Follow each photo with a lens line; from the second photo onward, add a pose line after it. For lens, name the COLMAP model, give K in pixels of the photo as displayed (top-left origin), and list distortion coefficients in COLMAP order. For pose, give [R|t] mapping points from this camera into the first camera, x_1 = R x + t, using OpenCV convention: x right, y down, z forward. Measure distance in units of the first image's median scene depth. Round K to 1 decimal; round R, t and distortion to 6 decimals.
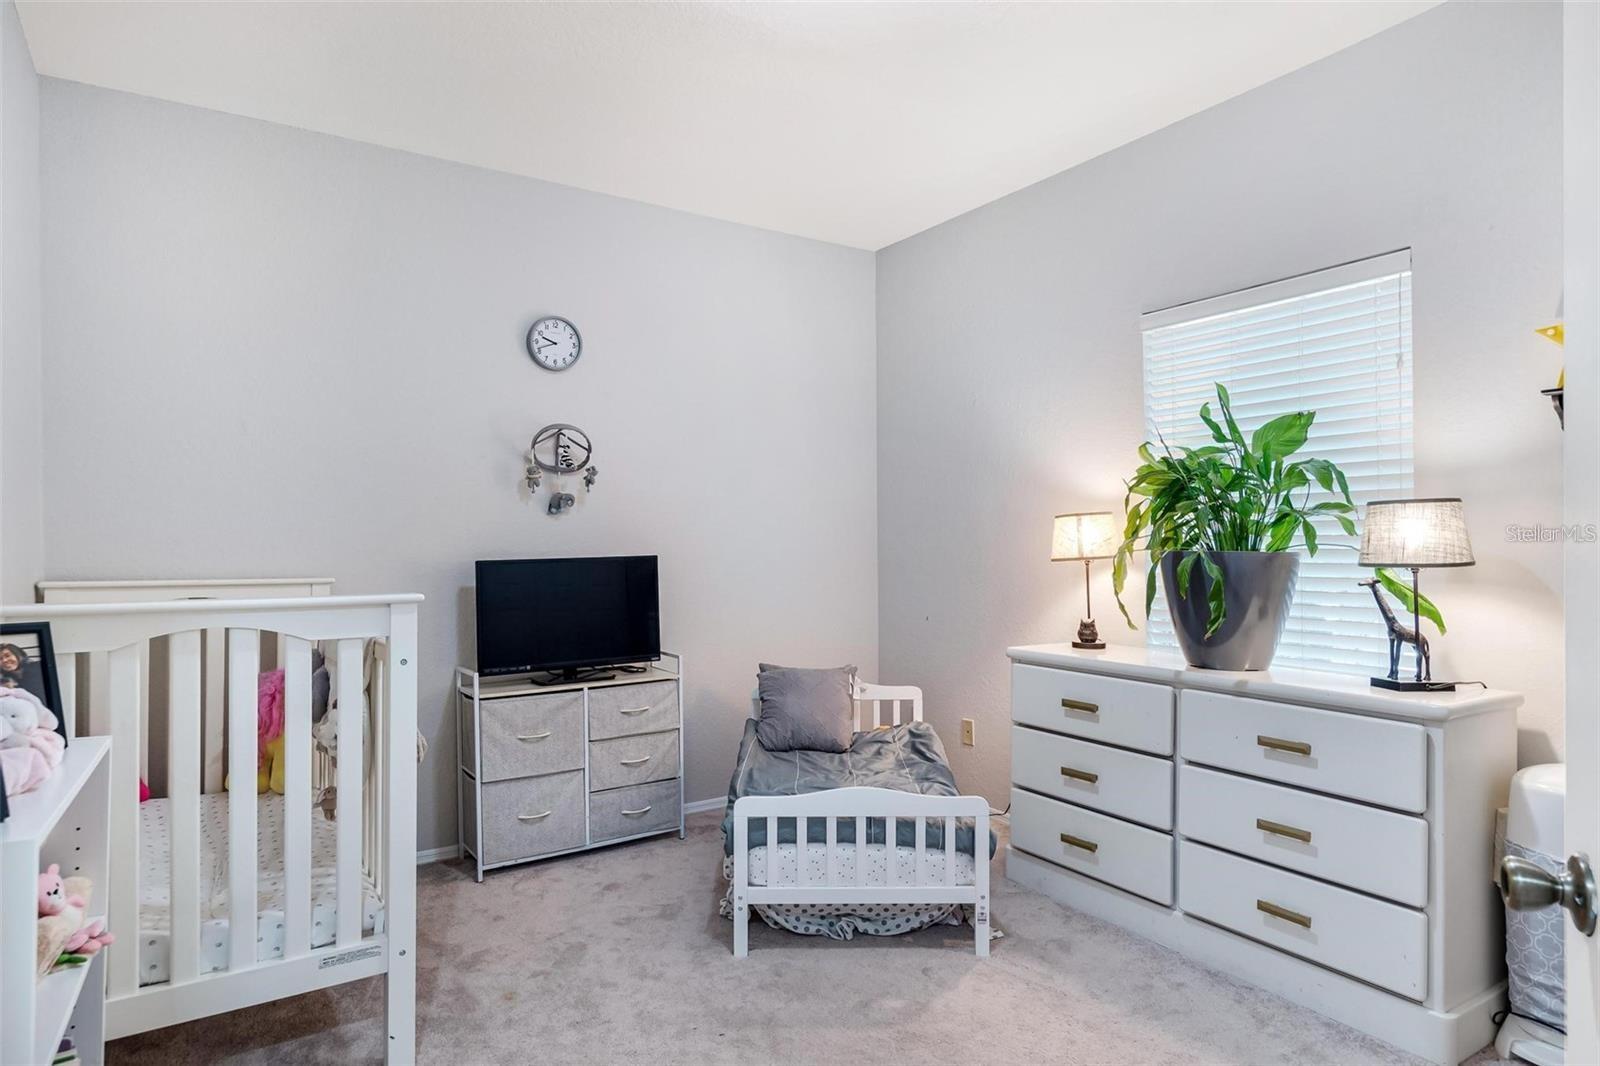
lens RADIAL K [[883.0, 0, 810.0], [0, 883.0, 537.3], [0, 0, 1]] dist [0.007309, -0.001440]
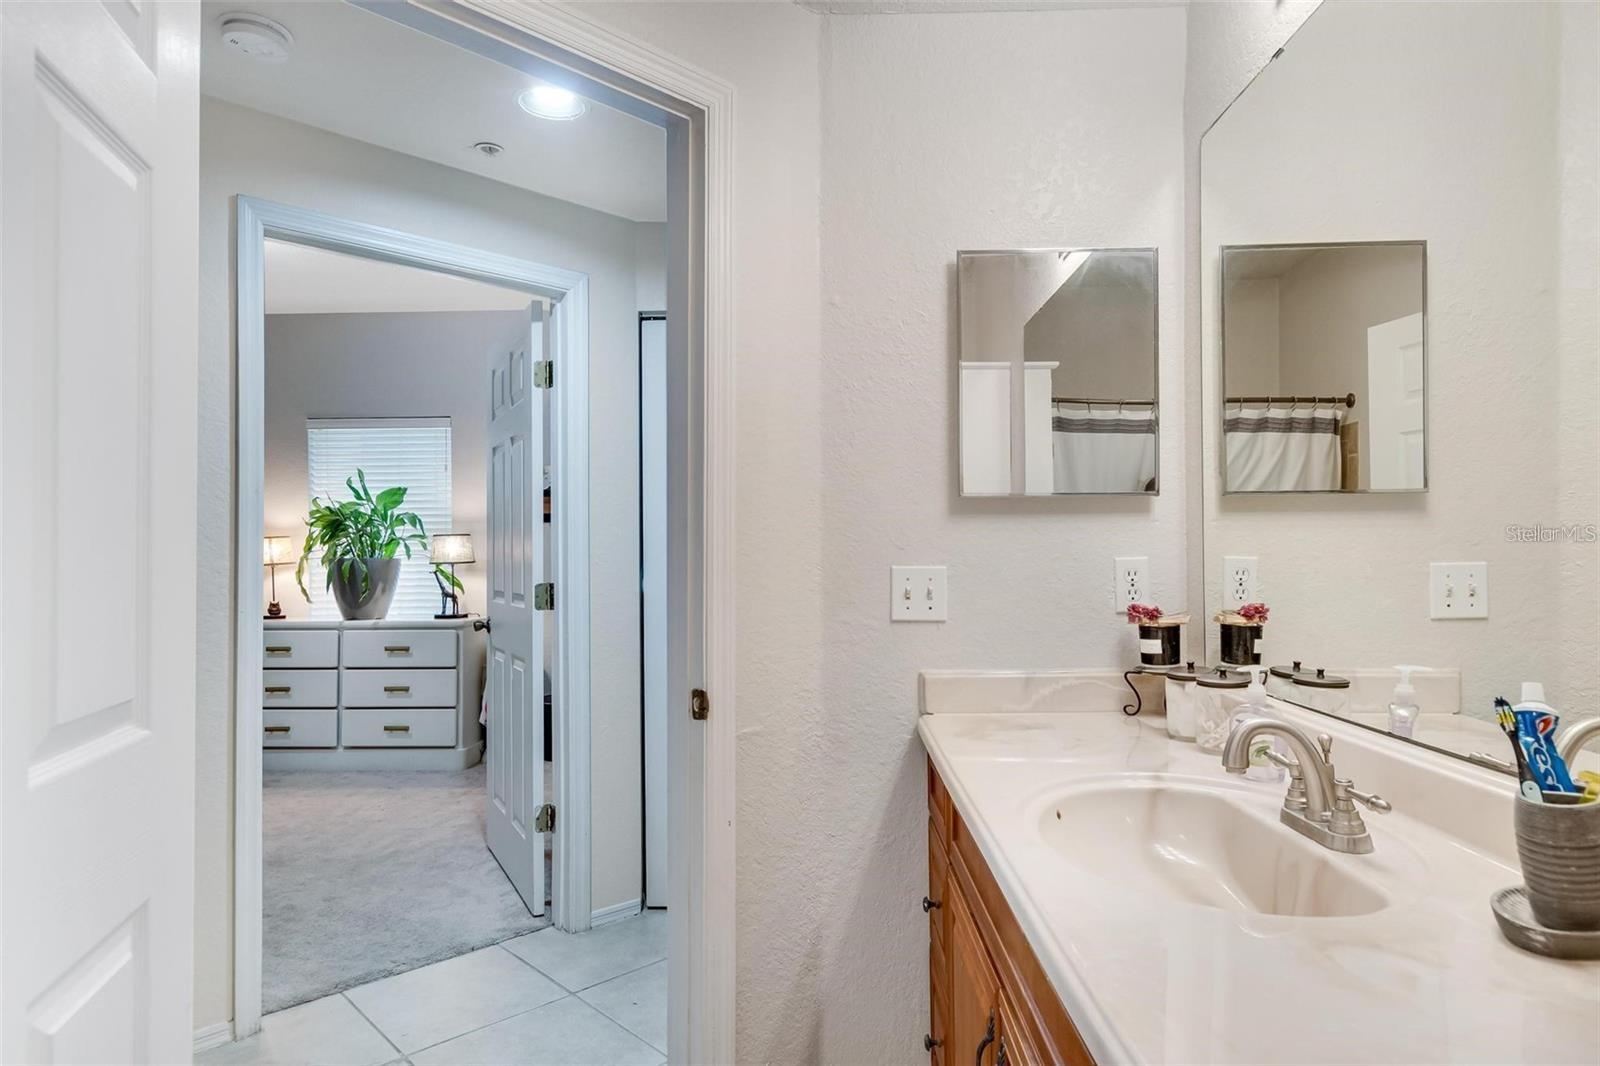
lens RADIAL K [[883.0, 0, 806.6], [0, 883.0, 545.9], [0, 0, 1]] dist [0.007309, -0.001440]
pose [[0.554034, 0.010561, 0.832427, -0.602558], [0.002746, 0.999891, -0.014514, 0.019531], [-0.832490, 0.010327, 0.553944, -0.869340]]
